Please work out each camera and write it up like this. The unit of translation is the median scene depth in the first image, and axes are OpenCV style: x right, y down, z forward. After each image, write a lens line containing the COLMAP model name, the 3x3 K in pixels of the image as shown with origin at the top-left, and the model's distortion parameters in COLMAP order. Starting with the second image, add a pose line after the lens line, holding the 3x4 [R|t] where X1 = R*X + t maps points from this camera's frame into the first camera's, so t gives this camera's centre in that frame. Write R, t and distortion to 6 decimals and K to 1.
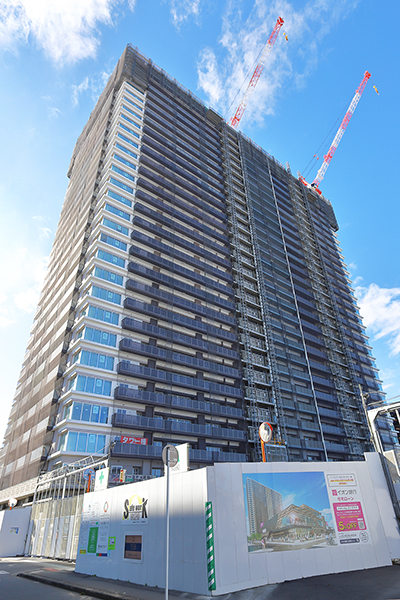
lens RADIAL K [[355.3, 0, 200.5], [0, 355.3, 326.2], [0, 0, 1]] dist [-0.002247, -0.000523]
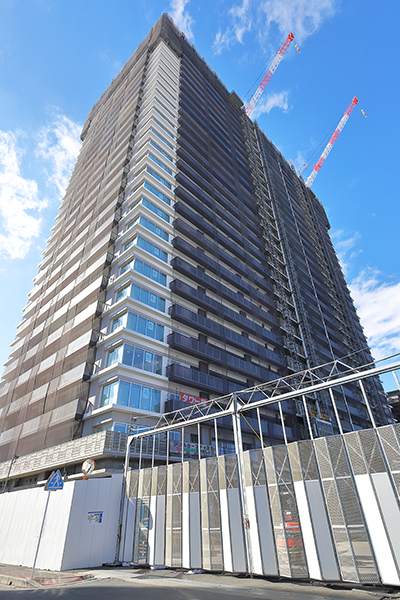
lens RADIAL K [[325.1, 0, 200.0], [0, 325.1, 300.0], [0, 0, 1]] dist [0.001161, 0.000385]
pose [[0.989472, 0.083610, 0.118128, -0.198464], [-0.073173, 0.993242, -0.090092, 0.118982], [-0.124863, 0.080499, 0.988903, 0.195593]]
